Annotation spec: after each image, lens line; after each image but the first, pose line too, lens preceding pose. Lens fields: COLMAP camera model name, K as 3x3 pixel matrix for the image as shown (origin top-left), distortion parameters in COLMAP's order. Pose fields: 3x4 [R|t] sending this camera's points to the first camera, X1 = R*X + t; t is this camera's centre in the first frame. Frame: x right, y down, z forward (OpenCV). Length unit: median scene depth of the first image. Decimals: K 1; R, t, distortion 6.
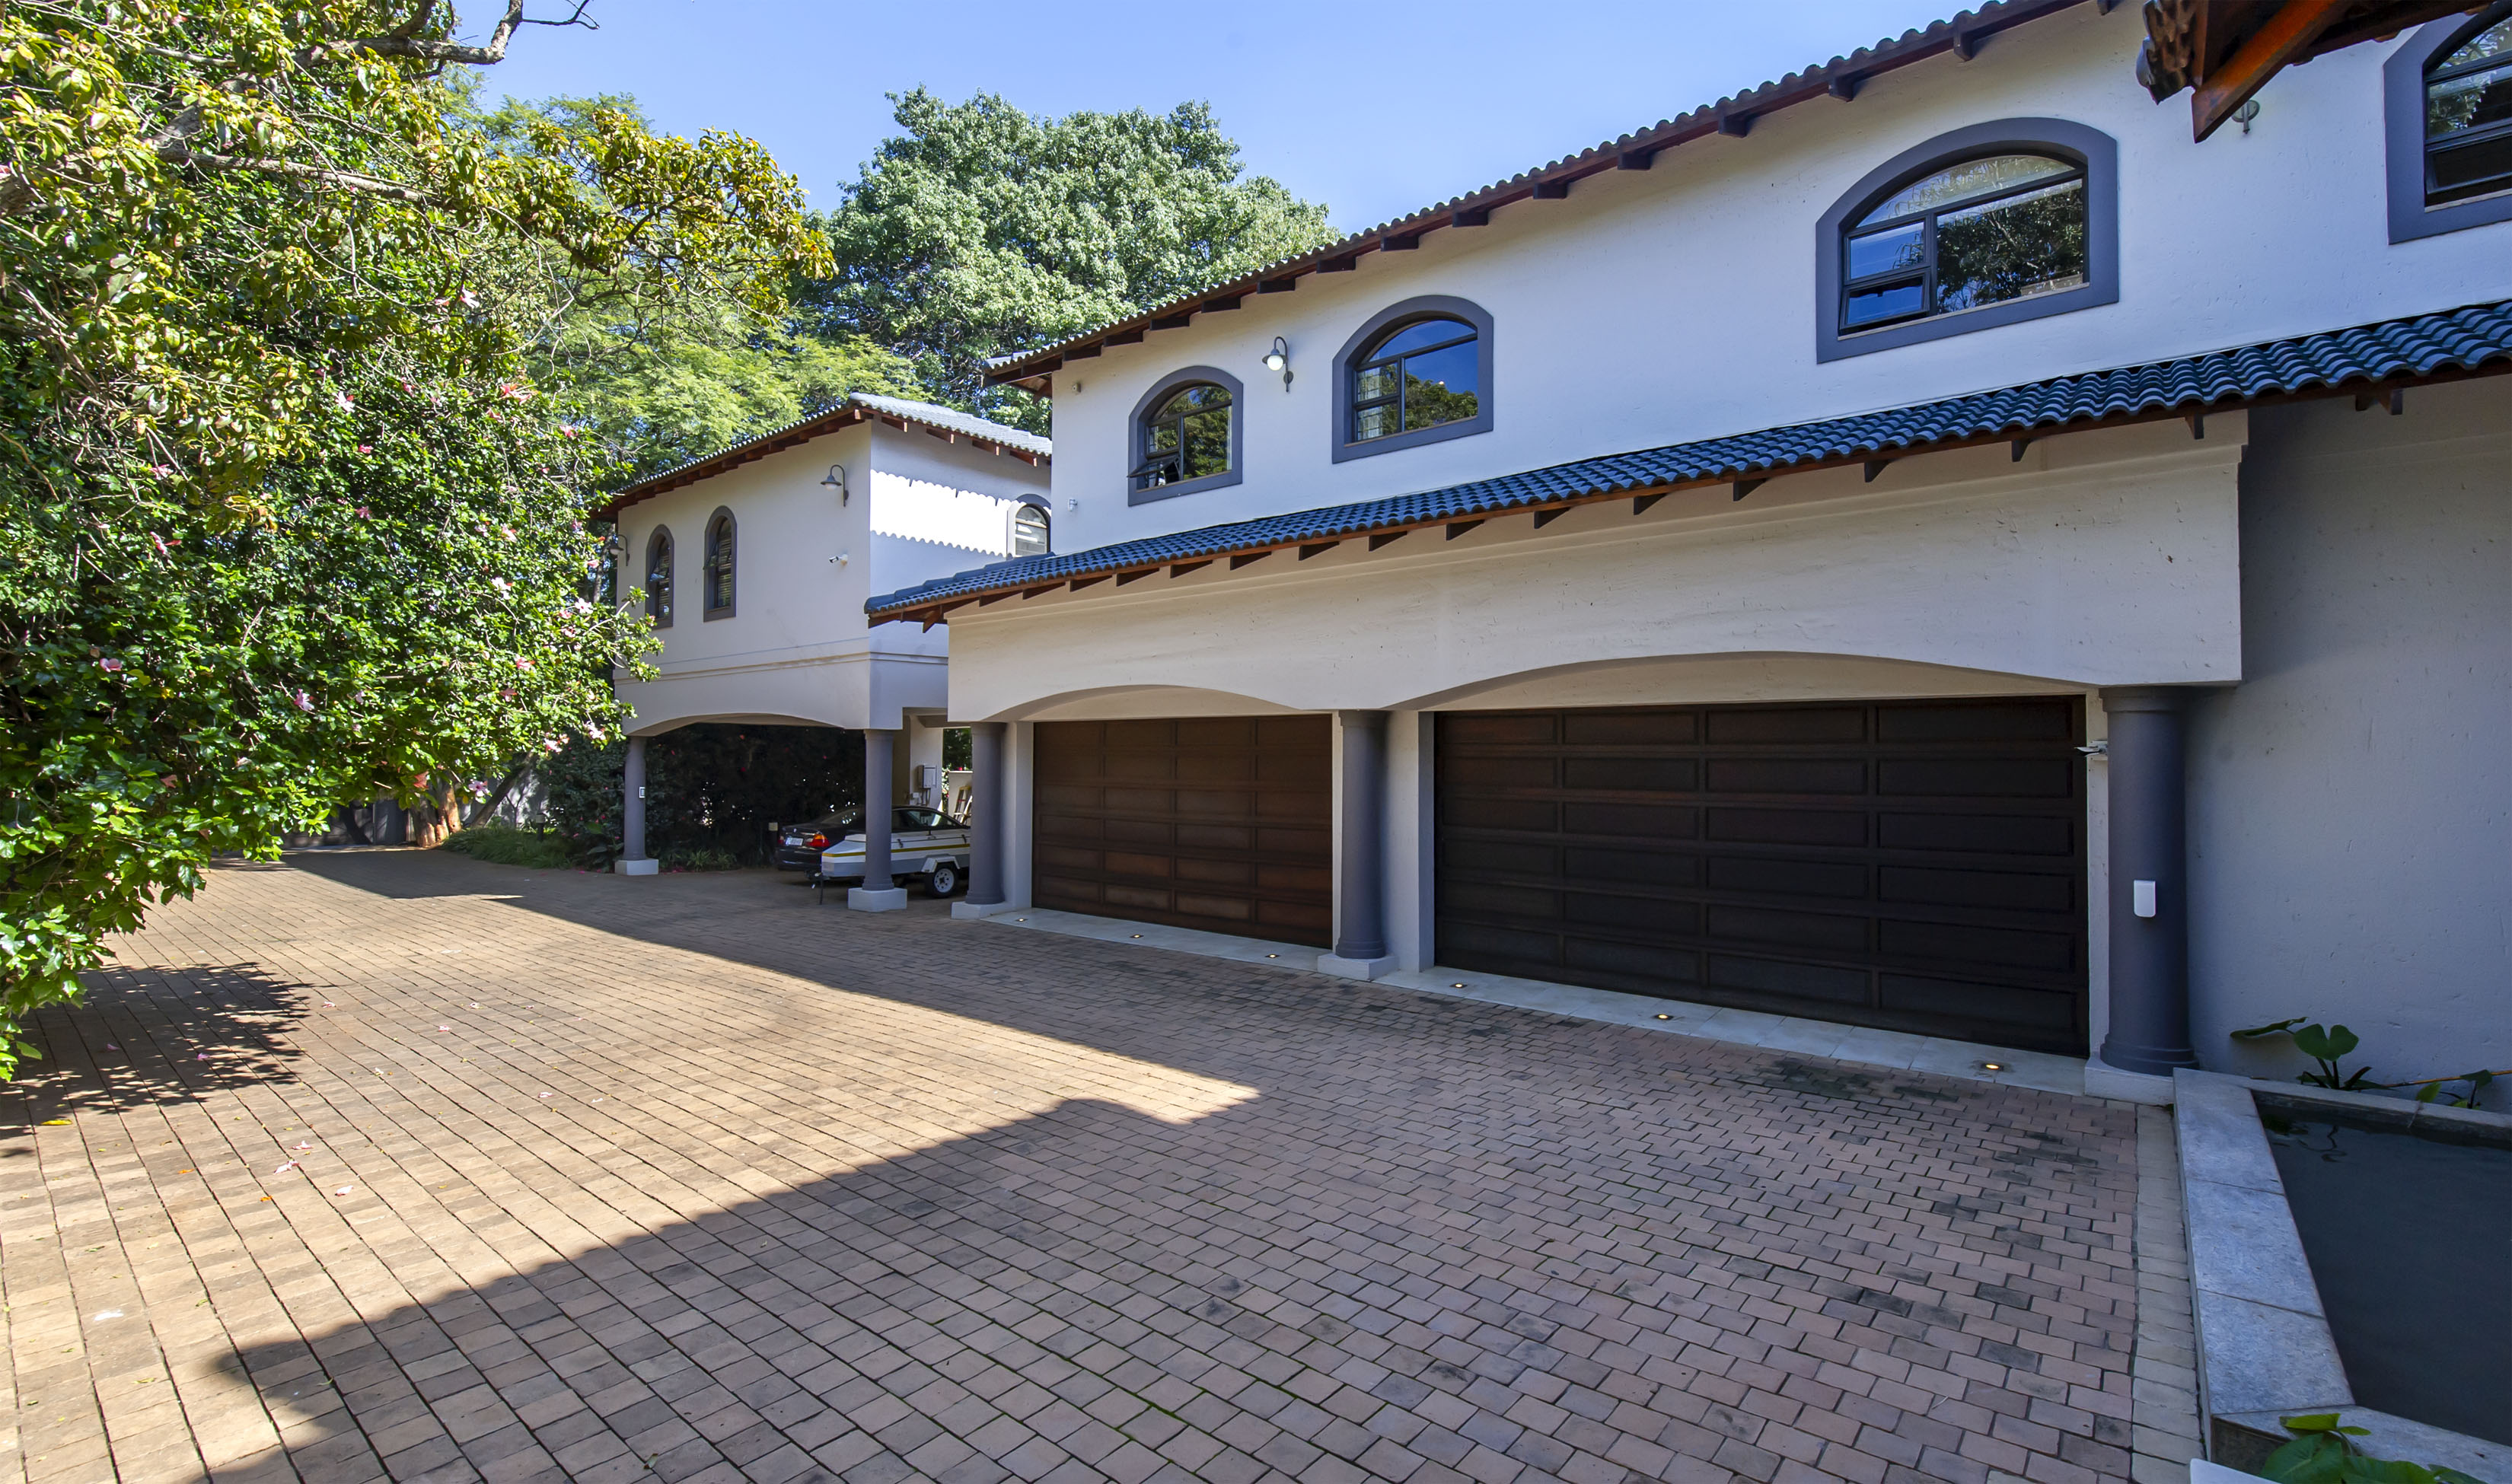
lens RADIAL K [[1088.2, 0, 1261.4], [0, 1088.2, 745.0], [0, 0, 1]] dist [0.002399, 0.000059]
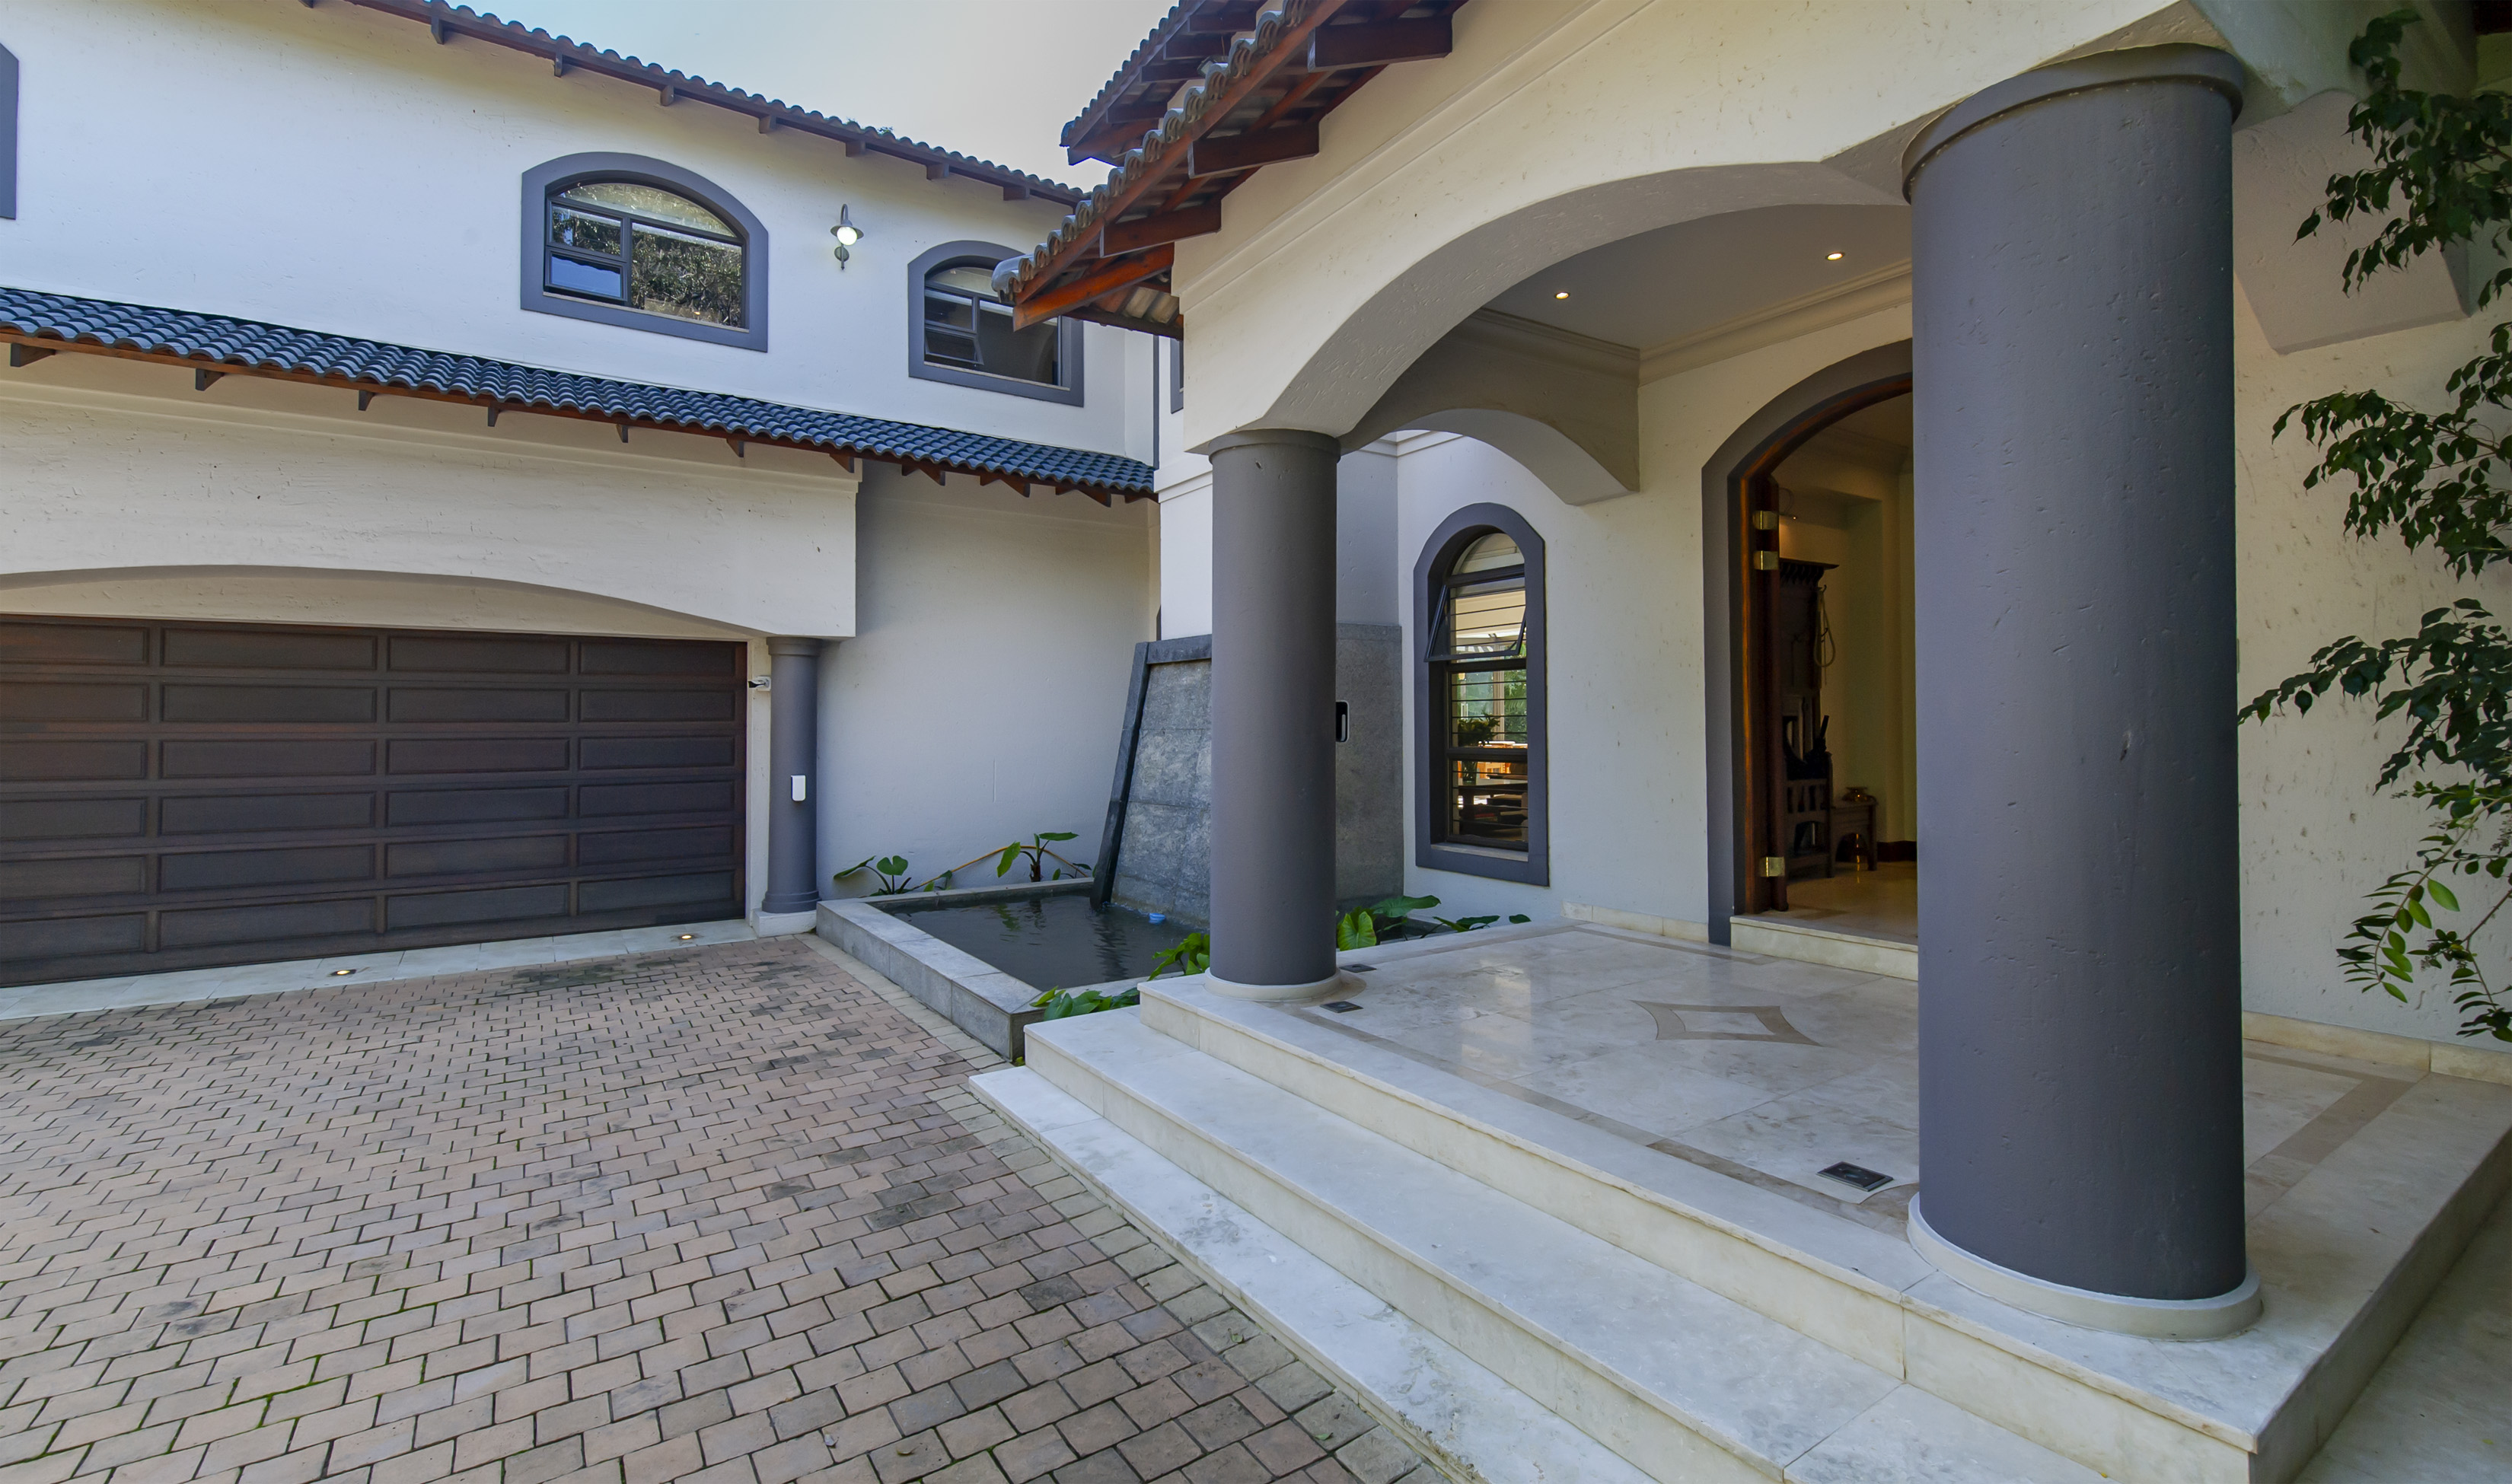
lens RADIAL K [[1077.6, 0, 1256.0], [0, 1077.6, 742.0], [0, 0, 1]] dist [0.001120, 0.000337]
pose [[0.289095, -0.019438, 0.957103, -0.461521], [-0.005617, 0.999742, 0.022001, 0.061617], [-0.957284, -0.011736, 0.288912, 0.037750]]
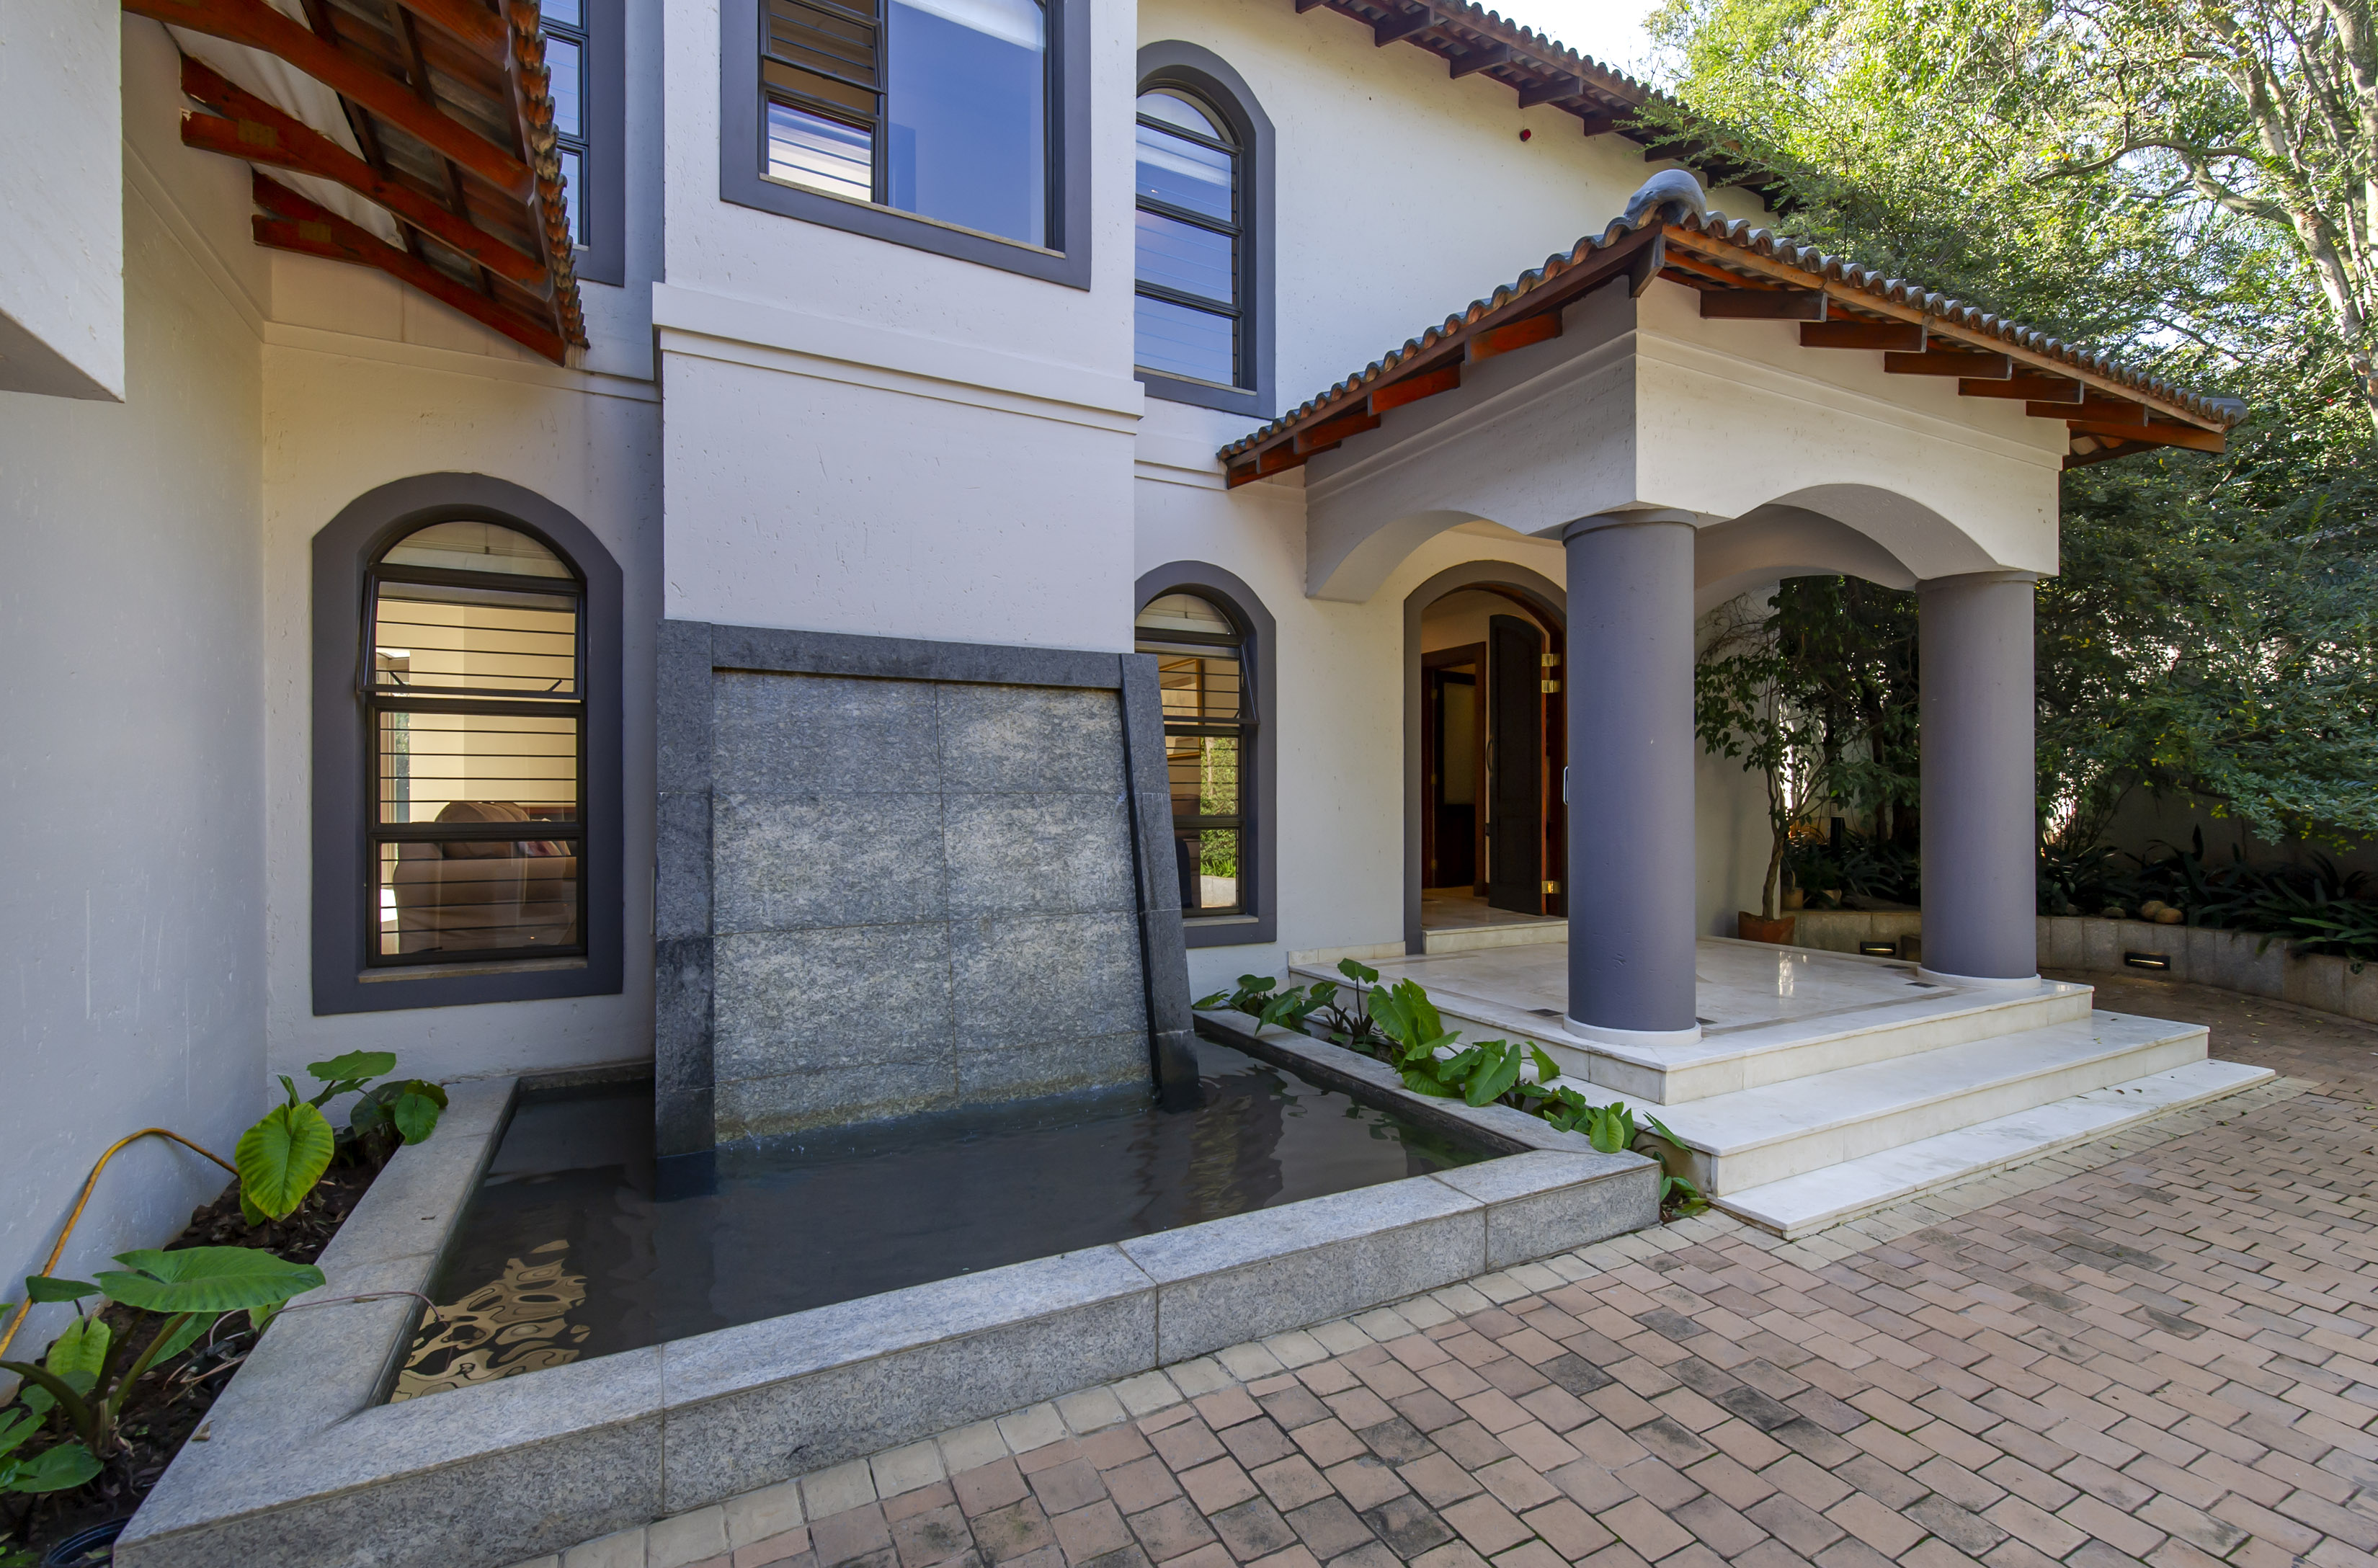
lens RADIAL K [[1042.4, 0, 1189.0], [0, 1042.4, 784.0], [0, 0, 1]] dist [-0.000029, -0.000330]
pose [[-0.920082, 0.001876, 0.391721, 0.538412], [-0.007502, 0.999721, -0.022409, 0.091936], [-0.391653, -0.023557, -0.919811, 1.500026]]
